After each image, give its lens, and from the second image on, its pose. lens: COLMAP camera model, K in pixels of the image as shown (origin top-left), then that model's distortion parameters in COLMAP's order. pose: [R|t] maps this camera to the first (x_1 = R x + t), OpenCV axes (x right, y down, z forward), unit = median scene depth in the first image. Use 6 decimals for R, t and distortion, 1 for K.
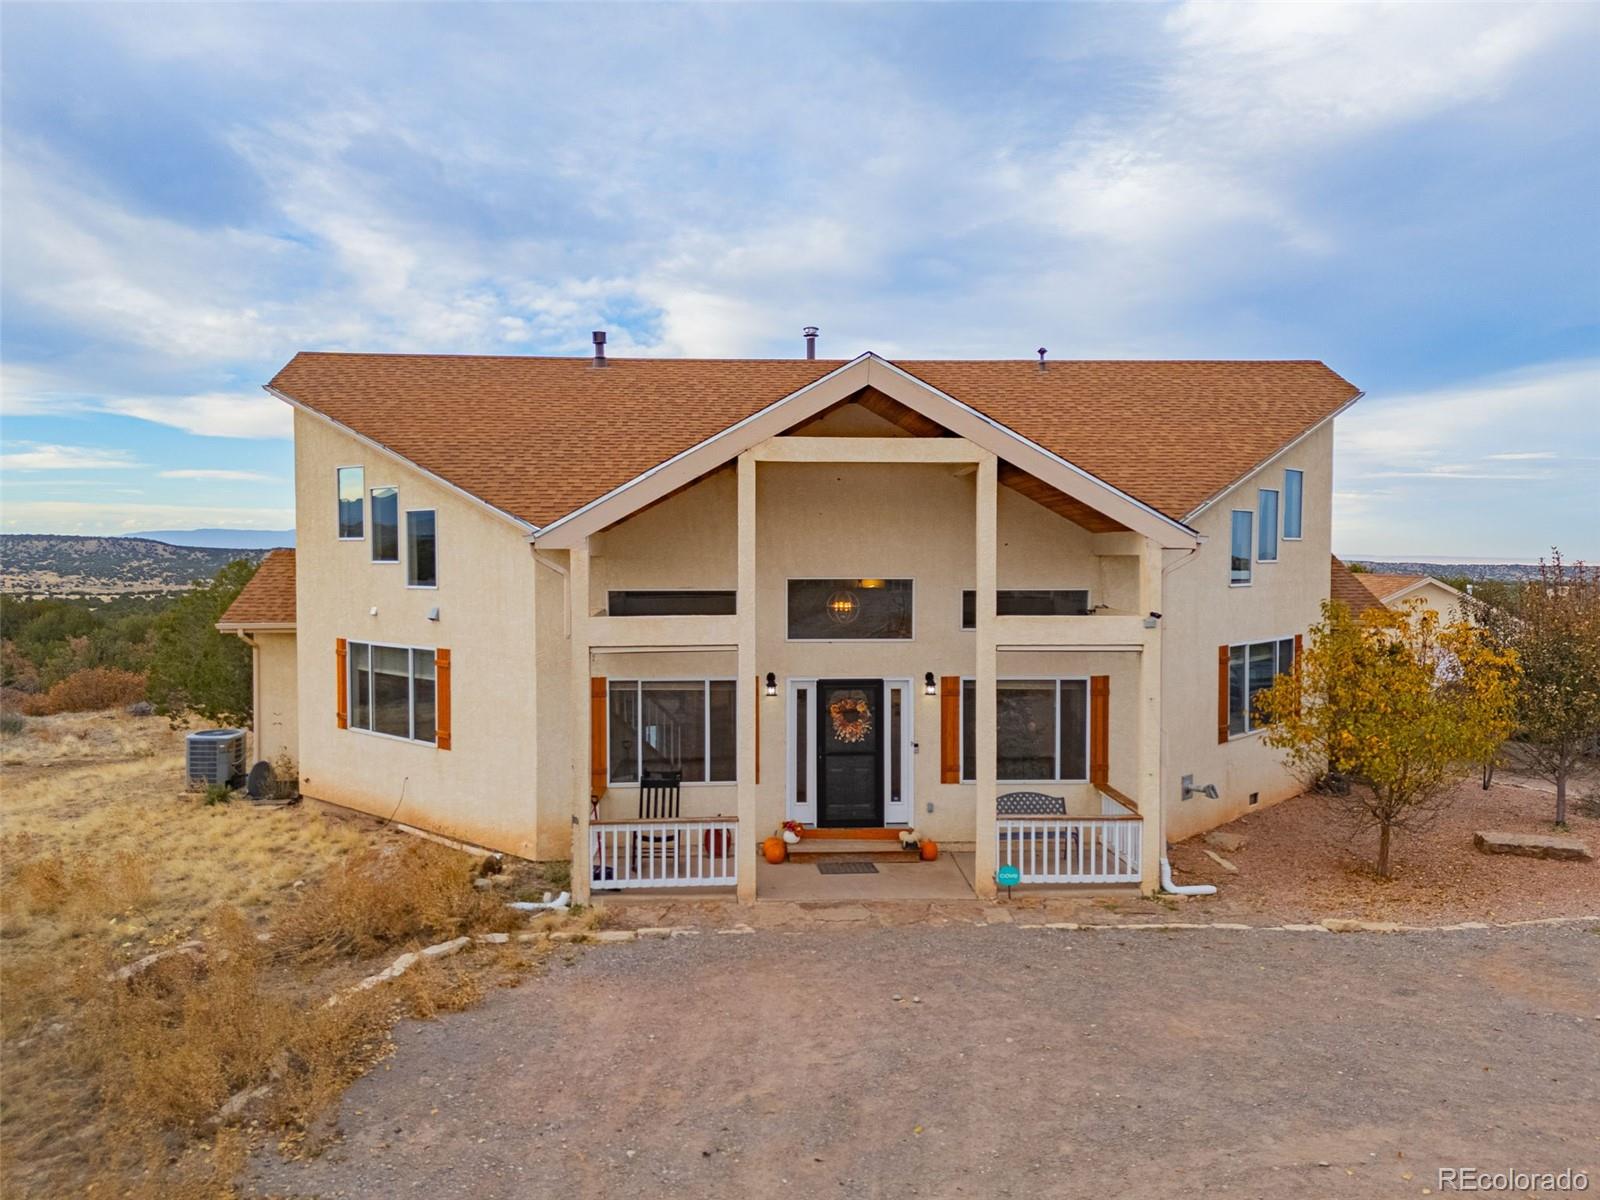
lens RADIAL K [[1199.1, 0, 798.1], [0, 1199.1, 605.0], [0, 0, 1]] dist [0.092382, -0.060124]
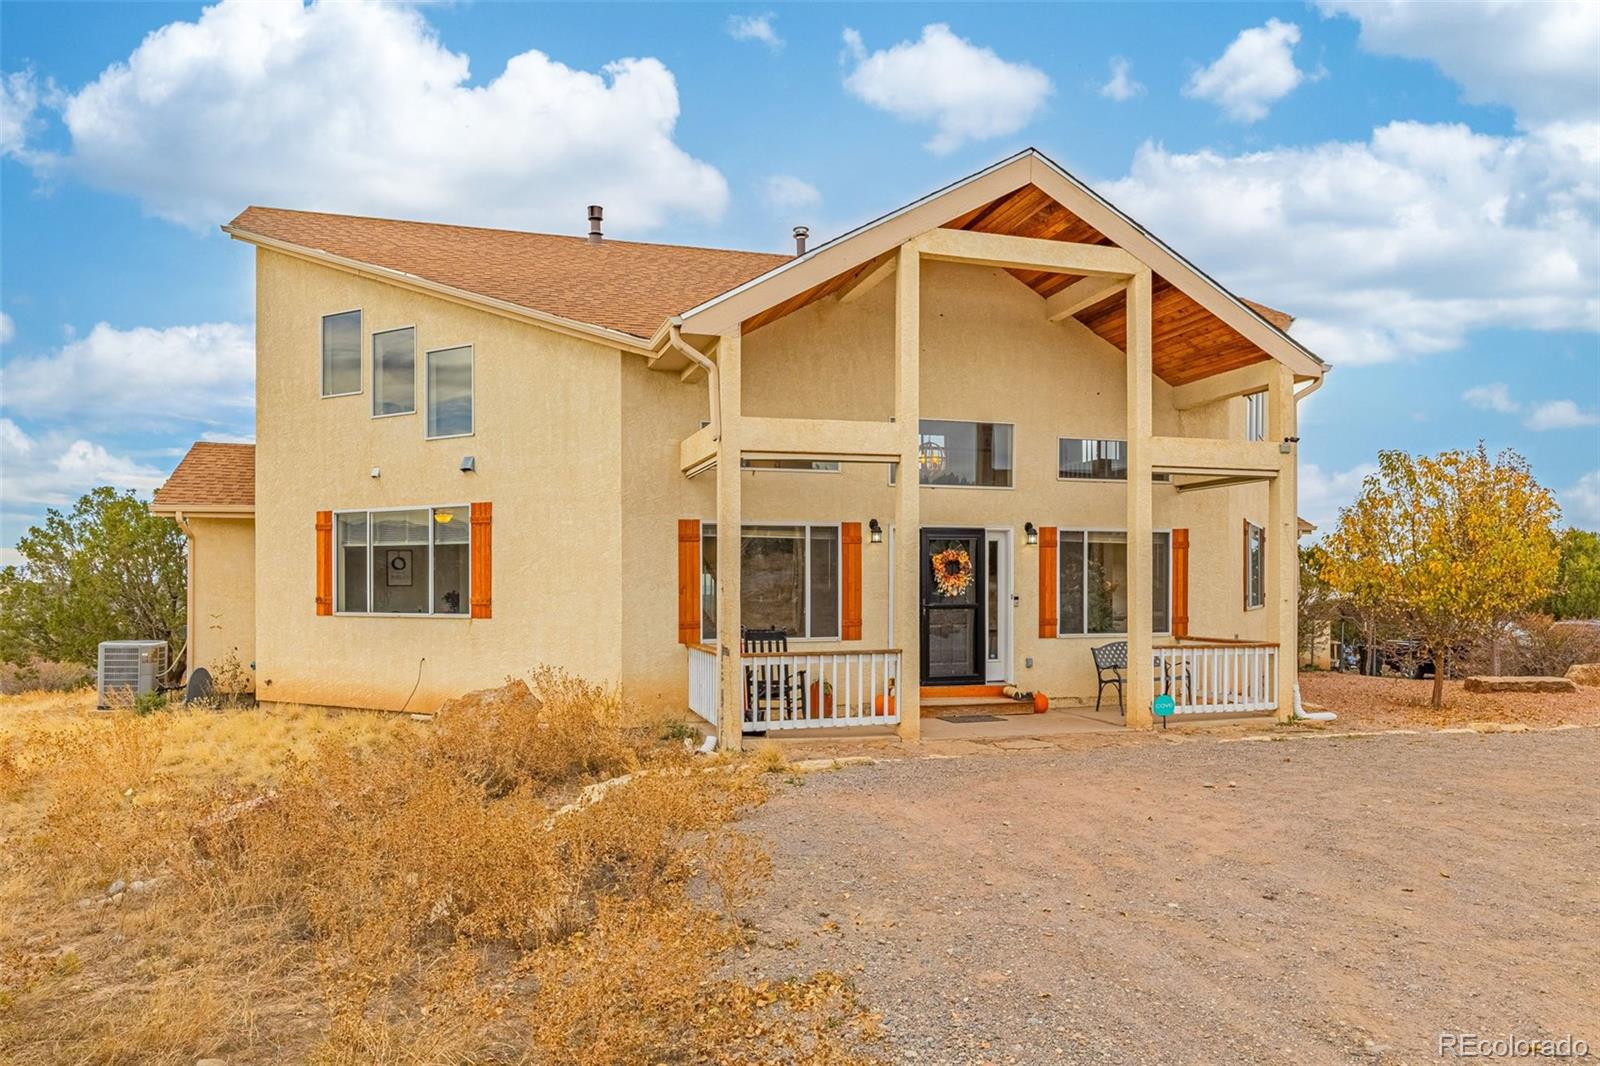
lens RADIAL K [[1068.0, 0, 815.0], [0, 1068.0, 591.8], [0, 0, 1]] dist [0.000087, 0.001552]
pose [[0.969775, -0.001208, 0.243996, -0.264993], [0.011847, 0.999042, -0.042139, 0.145165], [-0.243712, 0.043756, 0.968860, 0.210323]]
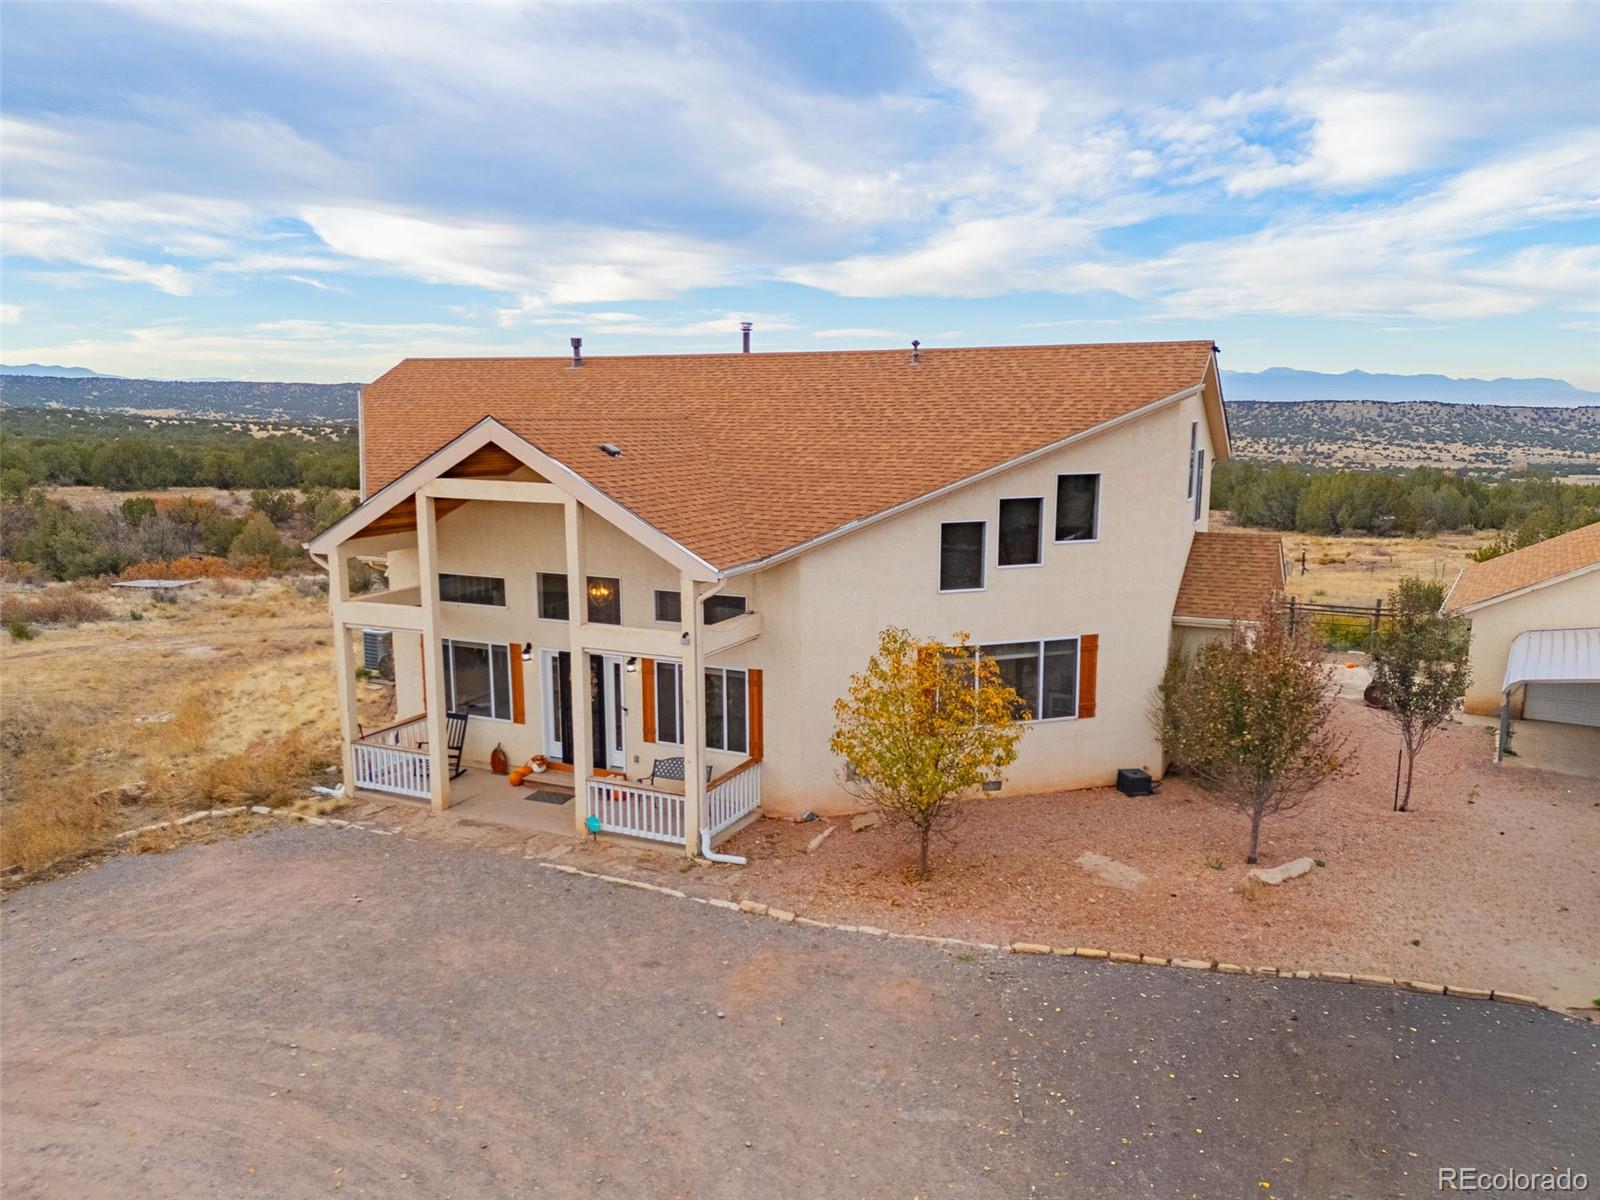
lens RADIAL K [[1199.1, 0, 798.1], [0, 1199.1, 605.0], [0, 0, 1]] dist [0.092382, -0.060124]
pose [[0.871500, 0.081074, -0.483648, 0.846307], [-0.019265, 0.991138, 0.131430, -0.157789], [0.490018, -0.105224, 0.865338, 0.015867]]
